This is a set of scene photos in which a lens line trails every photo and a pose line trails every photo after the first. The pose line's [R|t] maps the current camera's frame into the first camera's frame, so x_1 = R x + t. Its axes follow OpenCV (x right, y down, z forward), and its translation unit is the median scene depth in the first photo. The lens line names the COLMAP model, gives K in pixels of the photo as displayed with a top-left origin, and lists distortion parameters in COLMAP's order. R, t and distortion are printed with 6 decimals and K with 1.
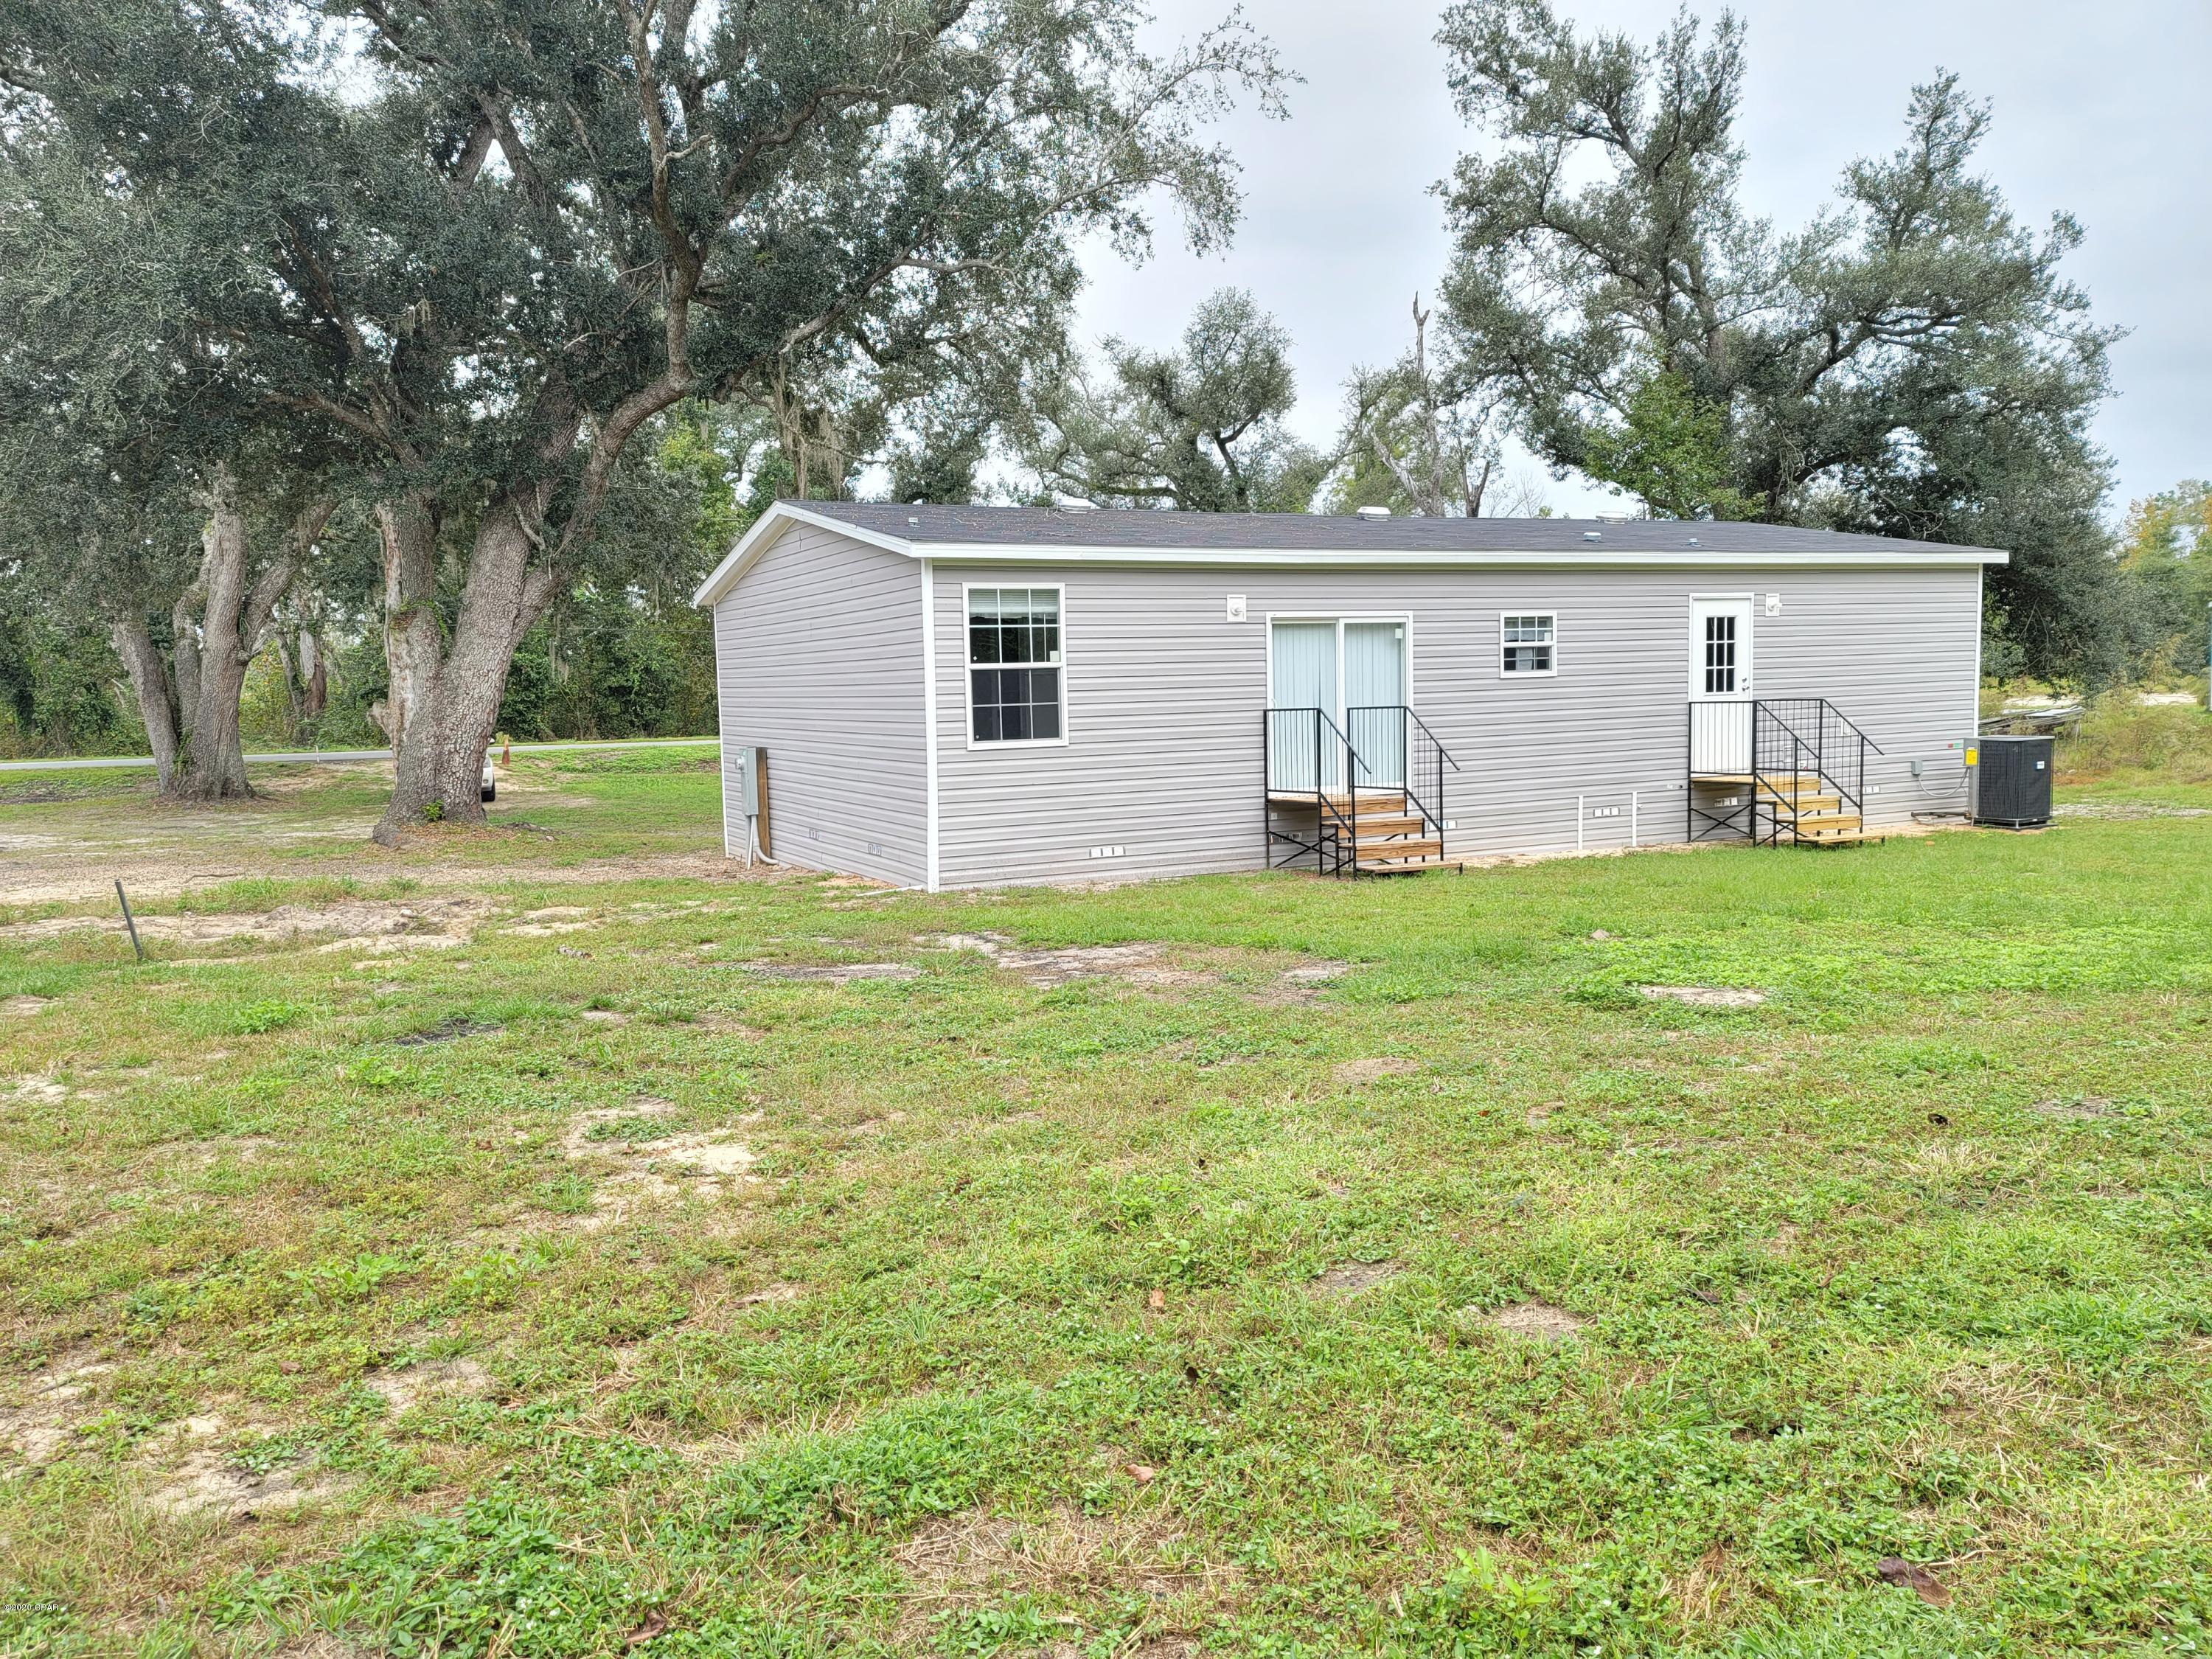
lens RADIAL K [[1622.8, 0, 1087.5], [0, 1622.8, 828.5], [0, 0, 1]] dist [0.066820, -0.052055]
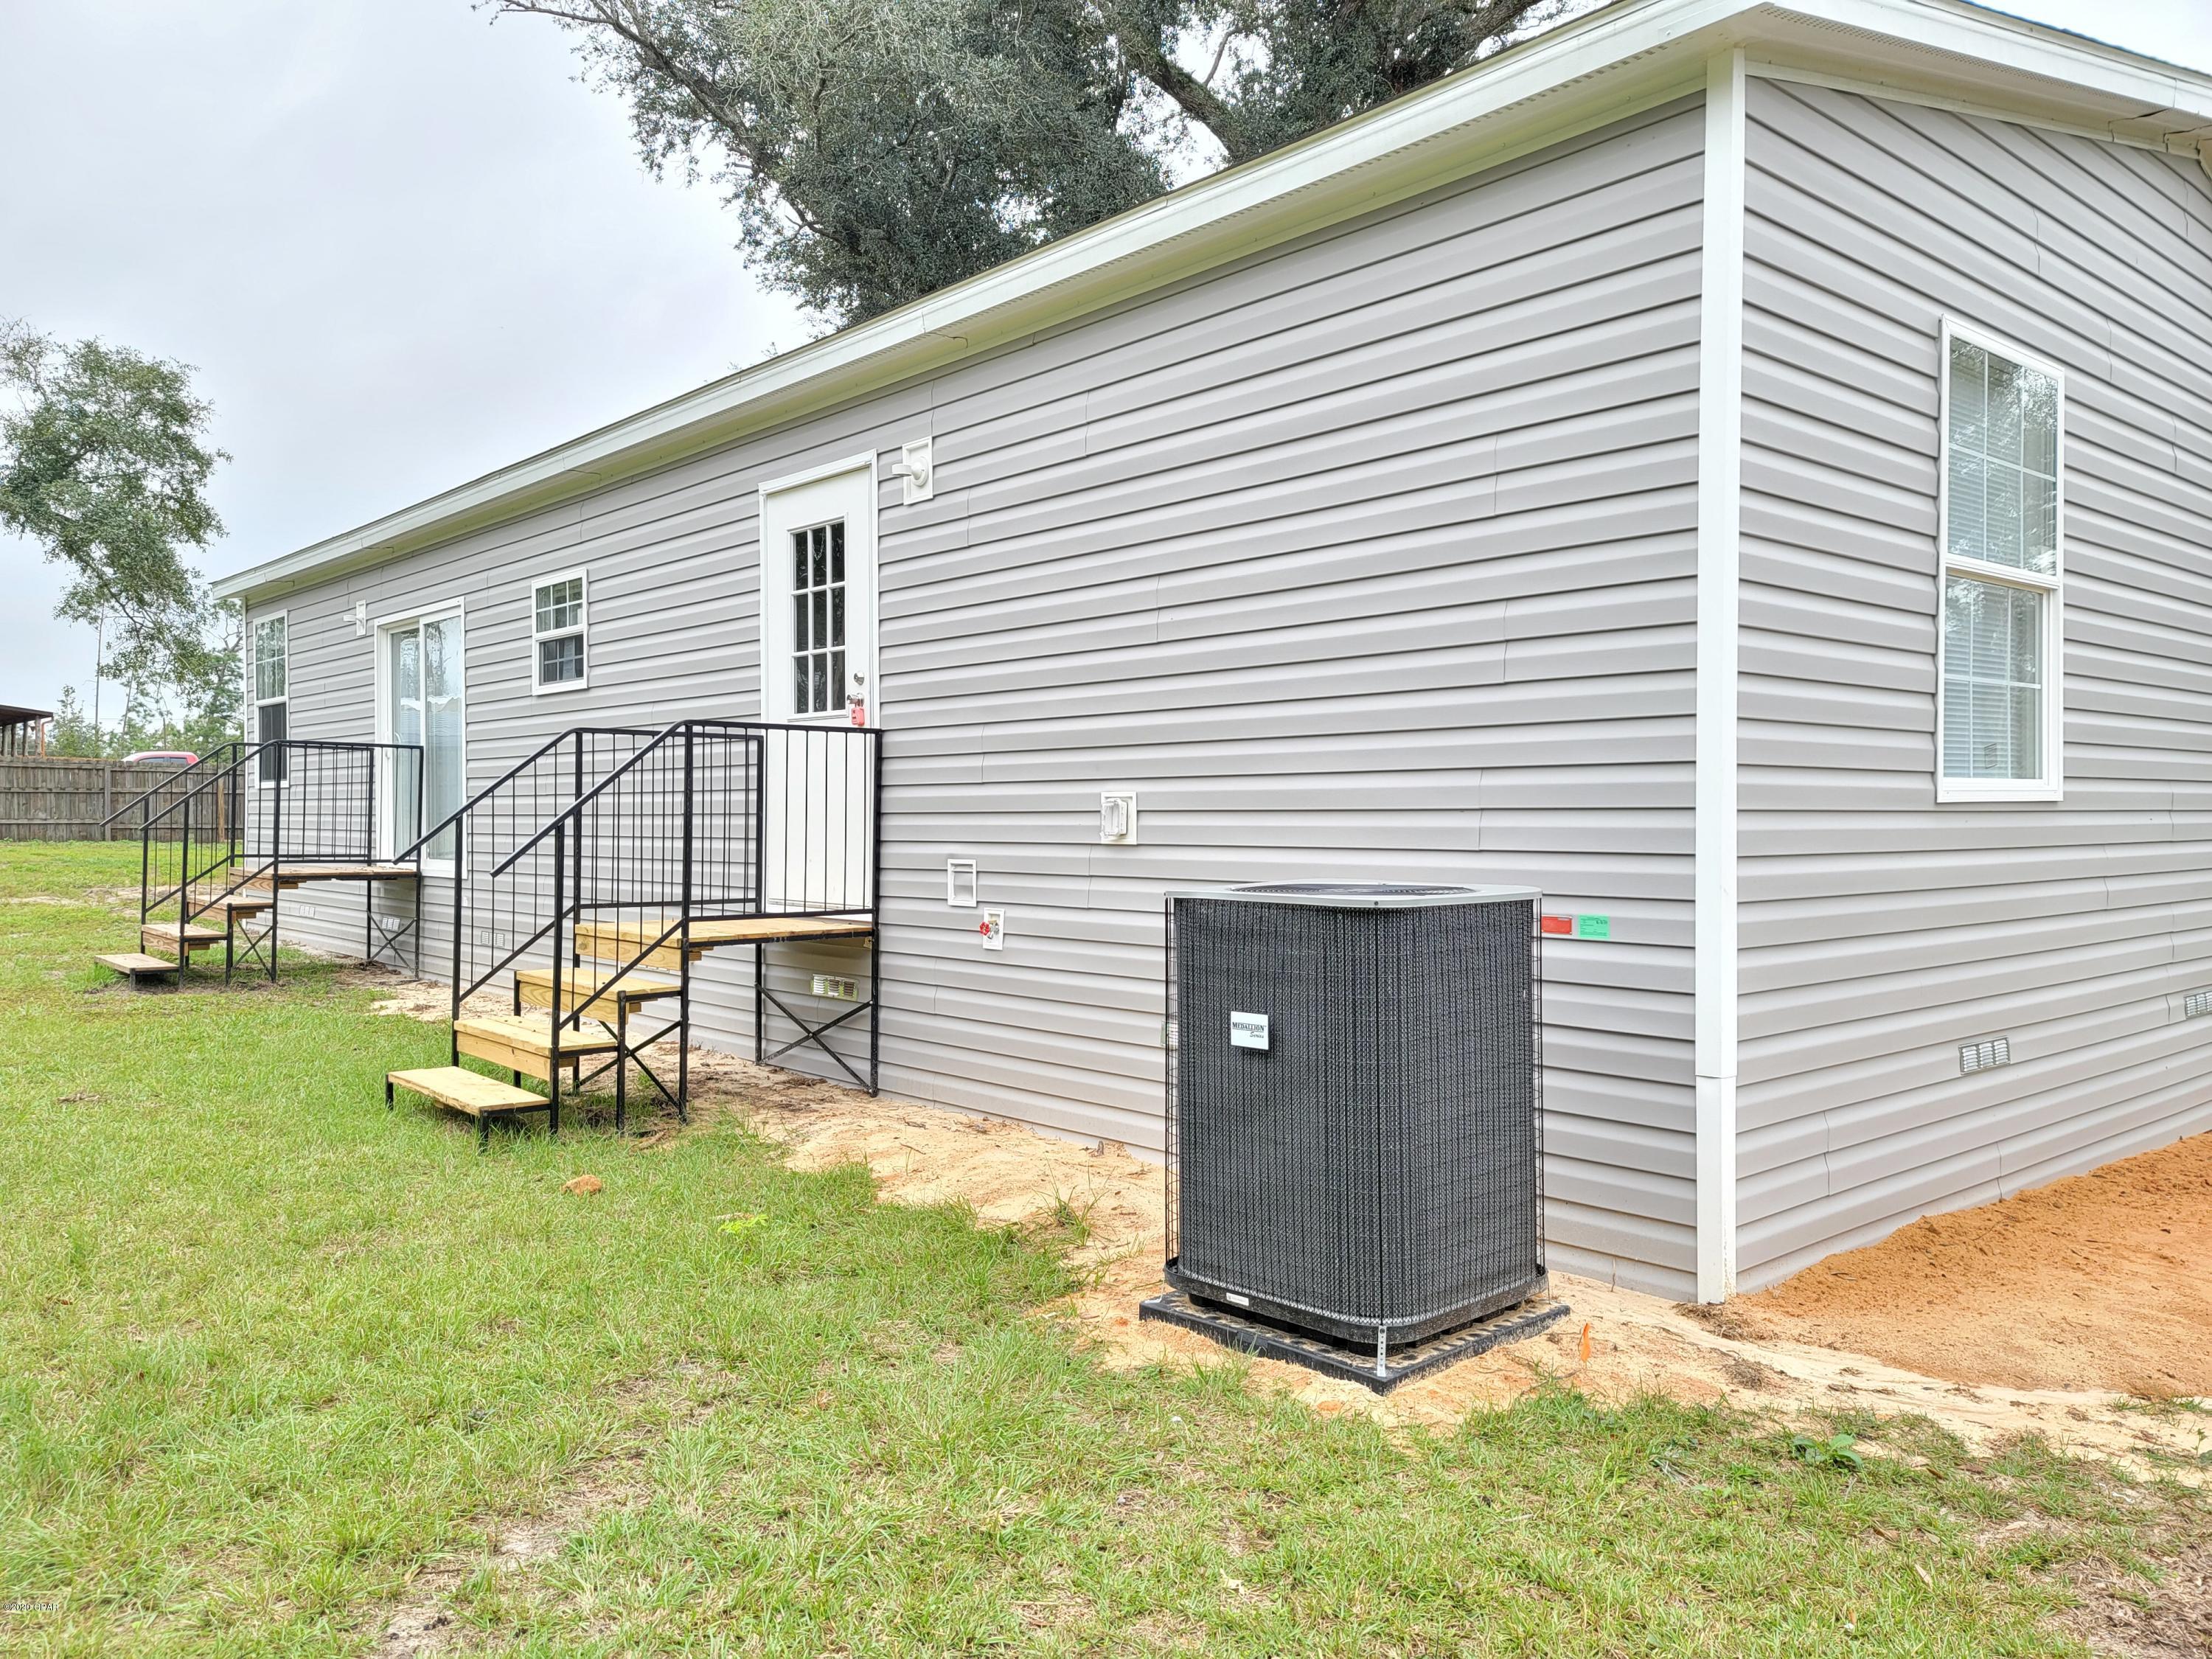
lens RADIAL K [[1622.8, 0, 1087.5], [0, 1622.8, 828.5], [0, 0, 1]] dist [0.066820, -0.052055]
pose [[0.260326, 0.033415, -0.964942, 0.846251], [-0.097213, 0.995229, 0.008237, -0.068381], [0.960614, 0.091661, 0.262332, 1.024568]]
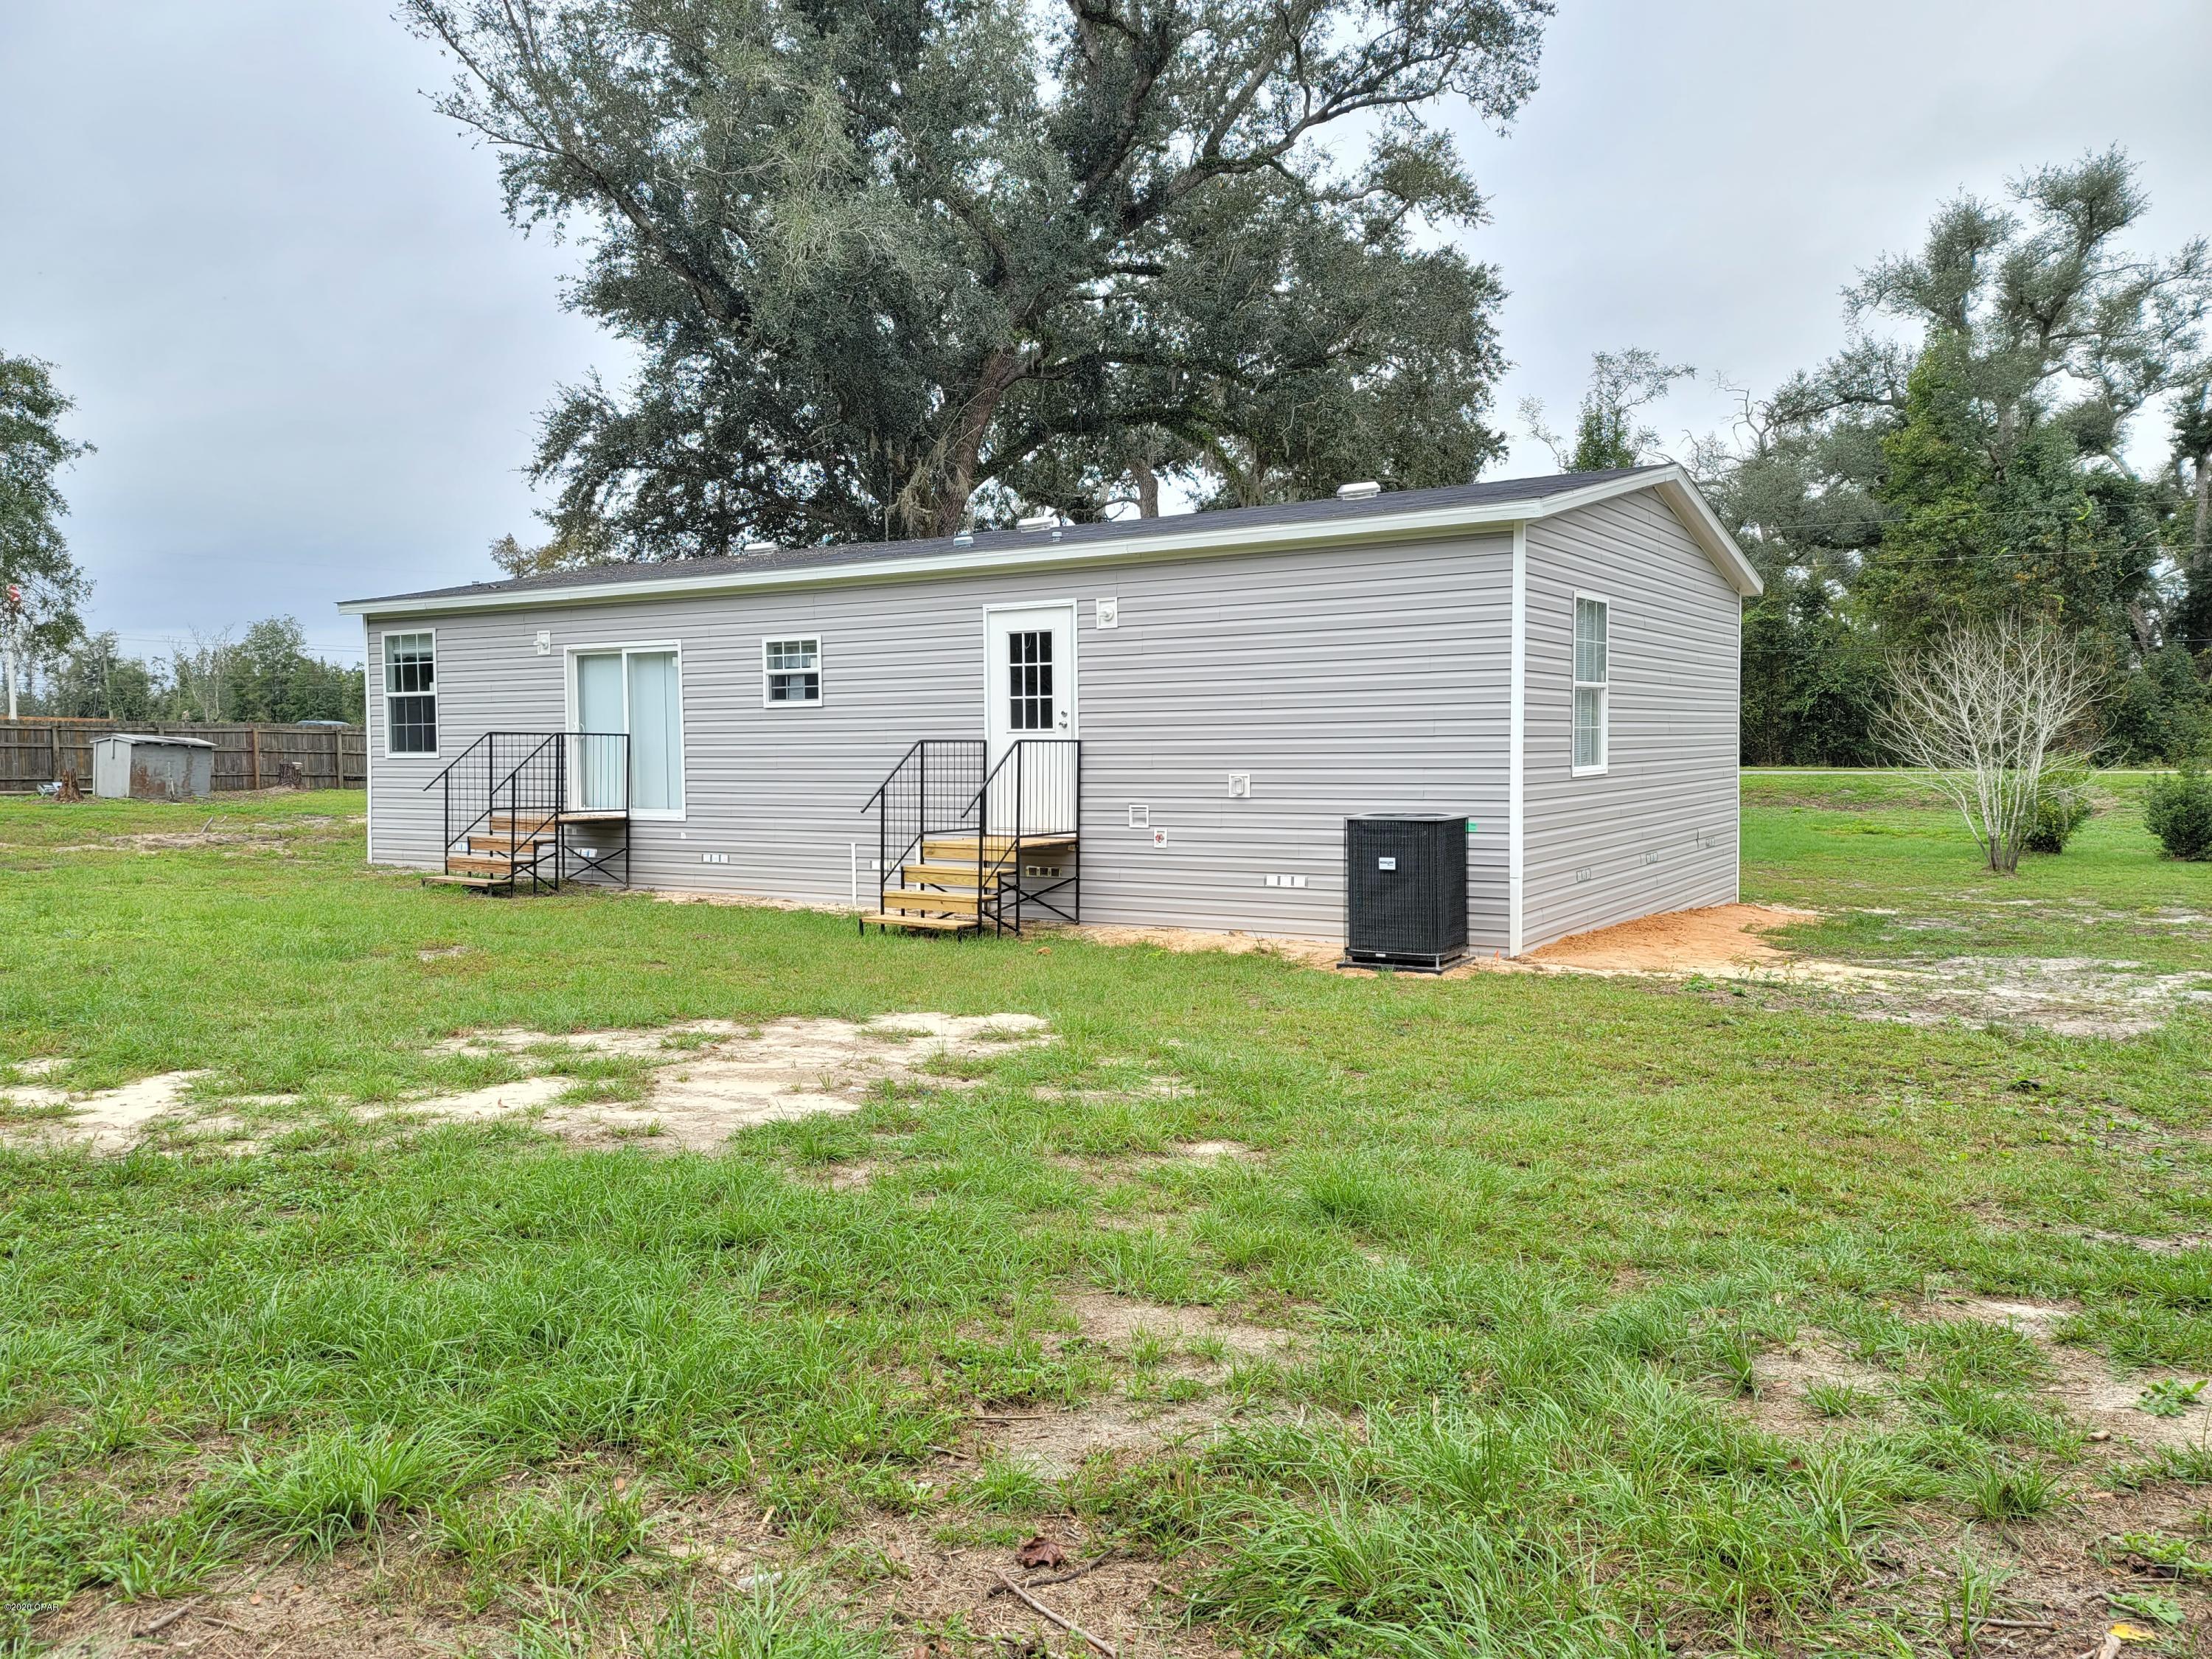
lens RADIAL K [[1622.8, 0, 1087.5], [0, 1622.8, 828.5], [0, 0, 1]] dist [0.066820, -0.052055]
pose [[0.517862, 0.066108, -0.852906, 1.131556], [-0.085005, 0.996052, 0.025590, -0.061888], [0.851230, 0.059250, 0.521437, 0.664507]]
